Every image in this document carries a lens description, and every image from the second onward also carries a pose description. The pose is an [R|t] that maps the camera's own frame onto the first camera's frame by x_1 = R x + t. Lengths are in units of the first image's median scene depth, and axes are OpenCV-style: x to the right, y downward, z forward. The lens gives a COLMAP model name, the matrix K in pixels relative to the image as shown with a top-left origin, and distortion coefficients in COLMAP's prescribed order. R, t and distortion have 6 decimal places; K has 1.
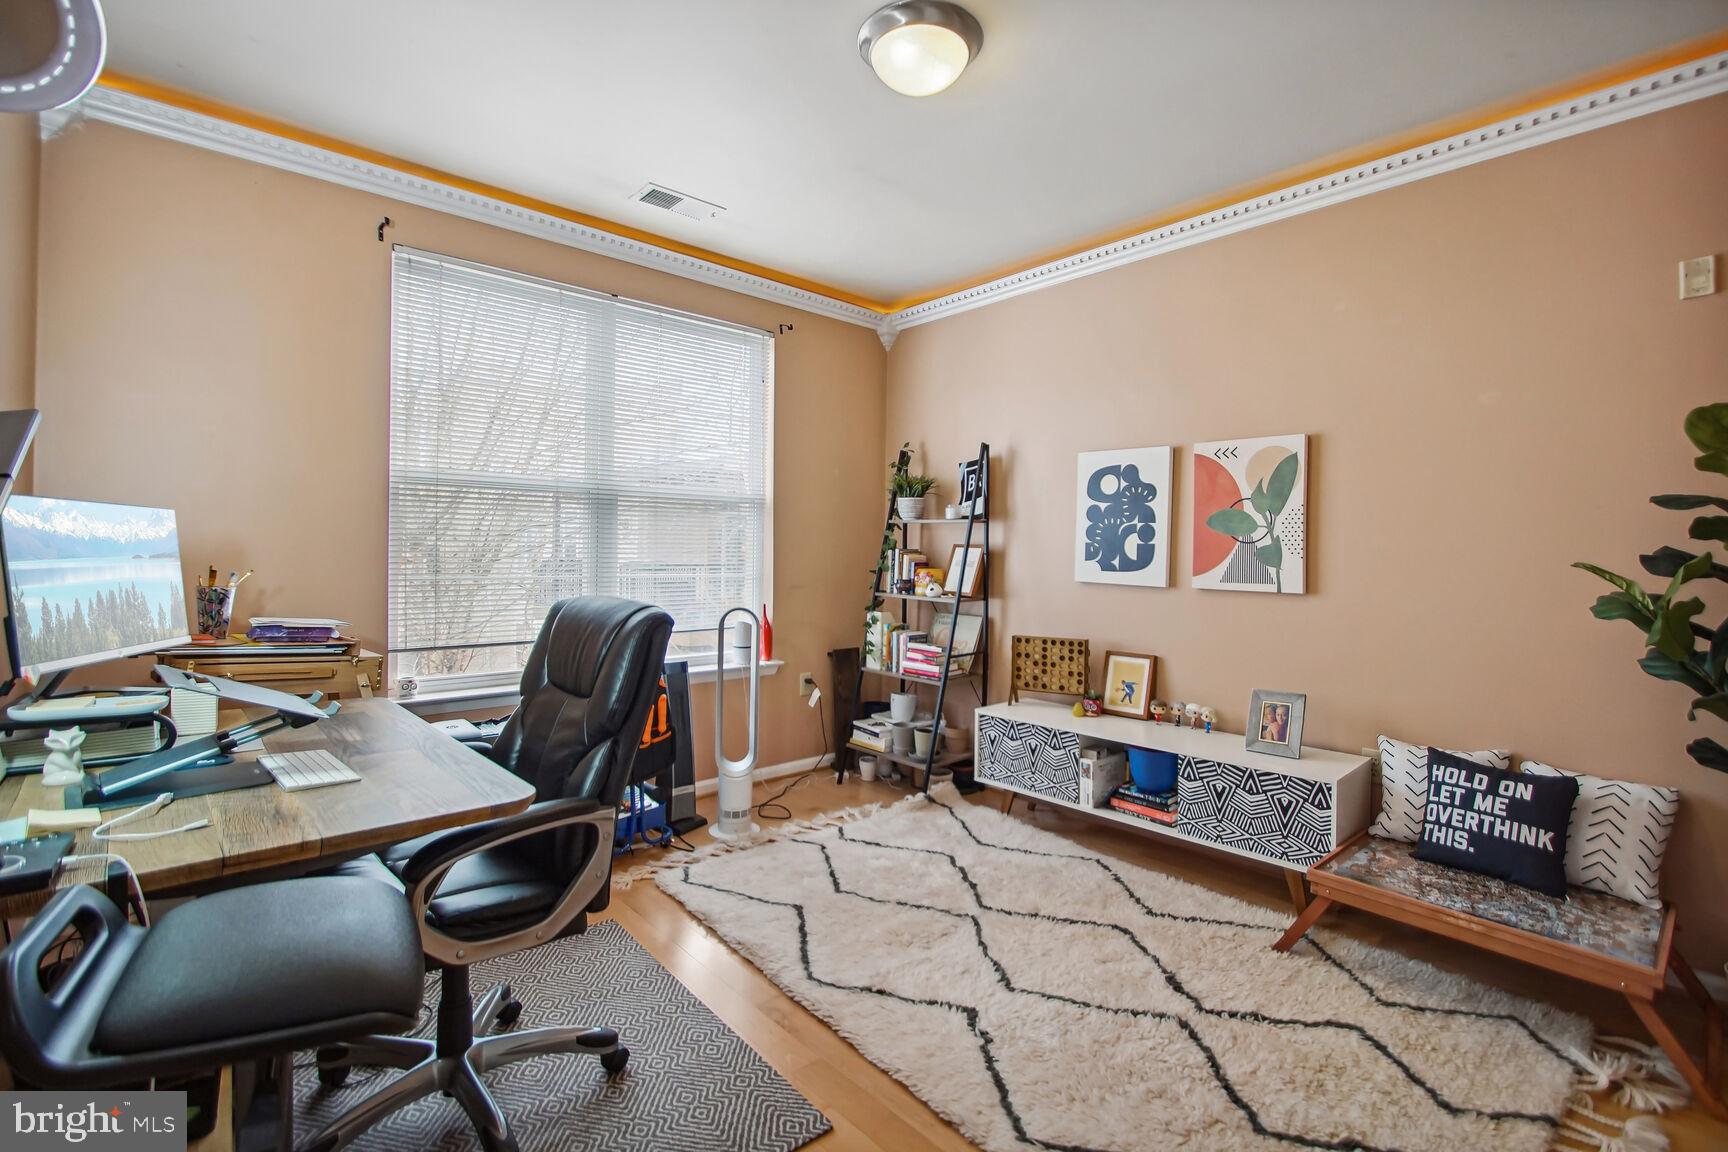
lens RADIAL K [[776.0, 0, 865.0], [0, 776.0, 564.2], [0, 0, 1]] dist [-0.018403, 0.001028]
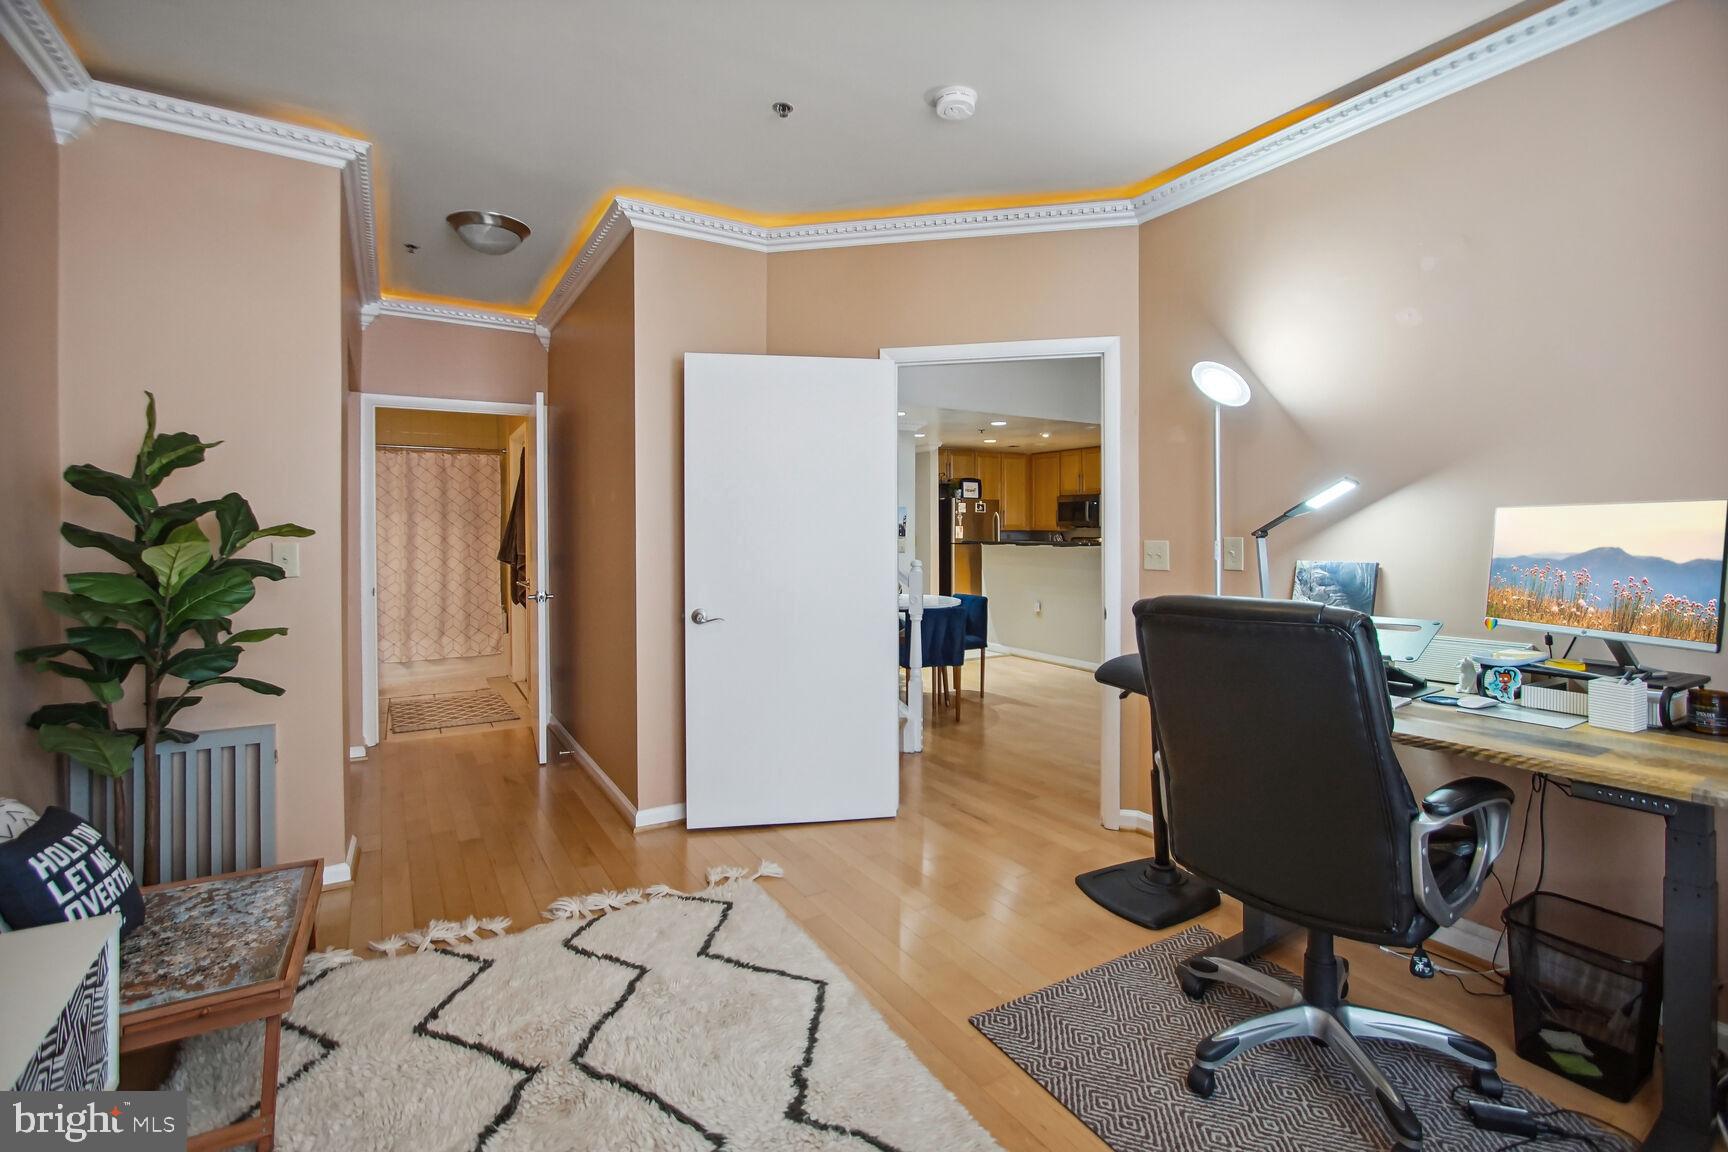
lens RADIAL K [[776.0, 0, 868.3], [0, 776.0, 531.6], [0, 0, 1]] dist [-0.018403, 0.001028]
pose [[-0.986398, -0.013024, 0.163855, -0.059363], [-0.011220, 0.999866, 0.011933, -0.032783], [-0.163989, 0.009932, -0.986412, 1.743667]]
